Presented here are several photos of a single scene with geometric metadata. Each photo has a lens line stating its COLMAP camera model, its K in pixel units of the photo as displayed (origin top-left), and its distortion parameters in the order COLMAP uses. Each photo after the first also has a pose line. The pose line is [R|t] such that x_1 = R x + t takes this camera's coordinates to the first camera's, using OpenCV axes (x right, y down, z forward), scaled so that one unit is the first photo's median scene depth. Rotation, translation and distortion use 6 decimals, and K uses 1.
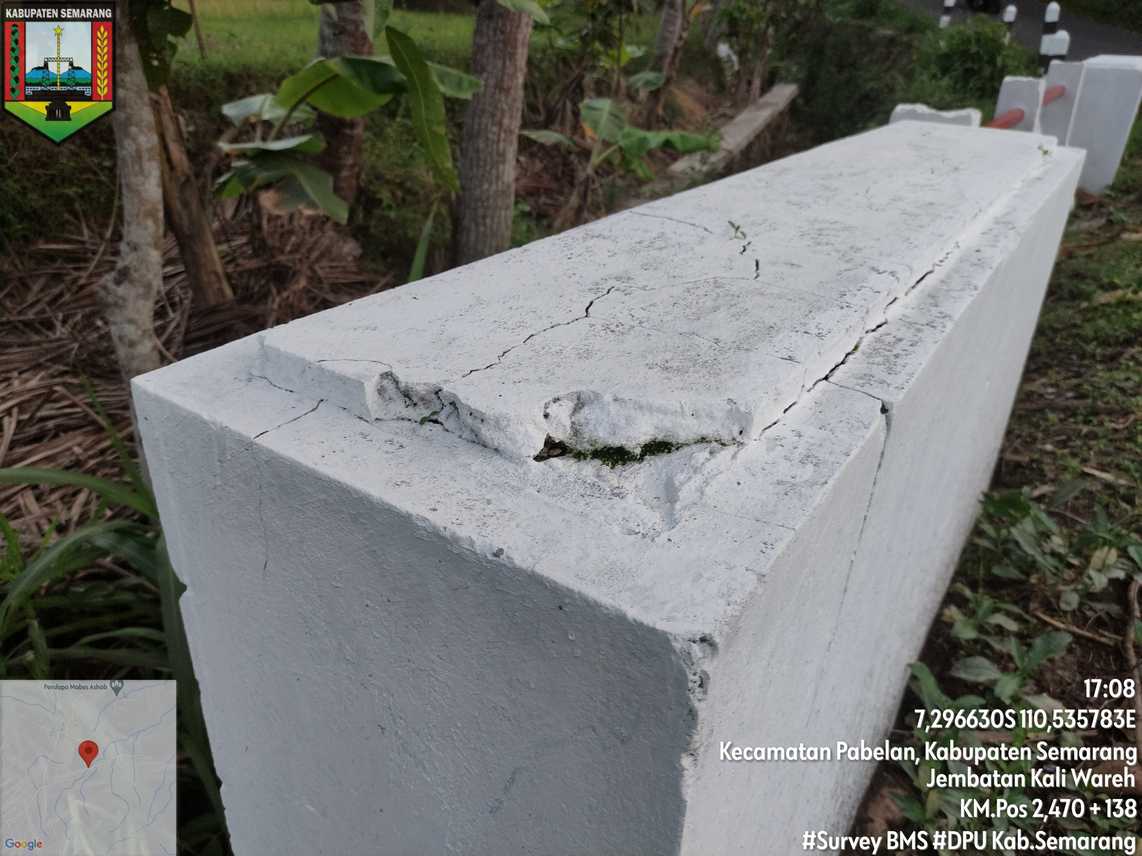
lens RADIAL K [[841.7, 0, 568.4], [0, 841.7, 431.1], [0, 0, 1]] dist [0.048731, -0.048838]
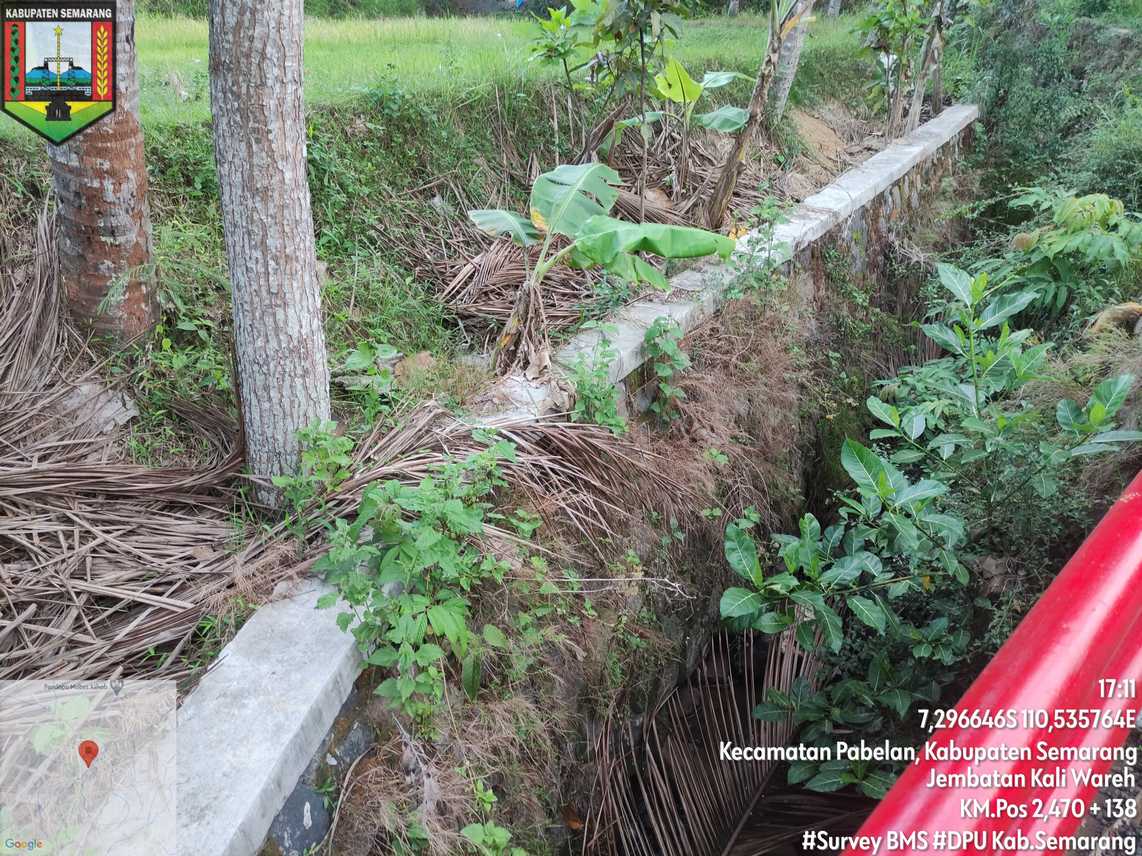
lens RADIAL K [[841.7, 0, 574.1], [0, 841.7, 427.5], [0, 0, 1]] dist [0.048731, -0.048838]
pose [[0.975893, 0.061082, -0.209525, 0.137533], [-0.063527, 0.997968, -0.004955, -0.132313], [0.208797, 0.018146, 0.977791, 0.252645]]
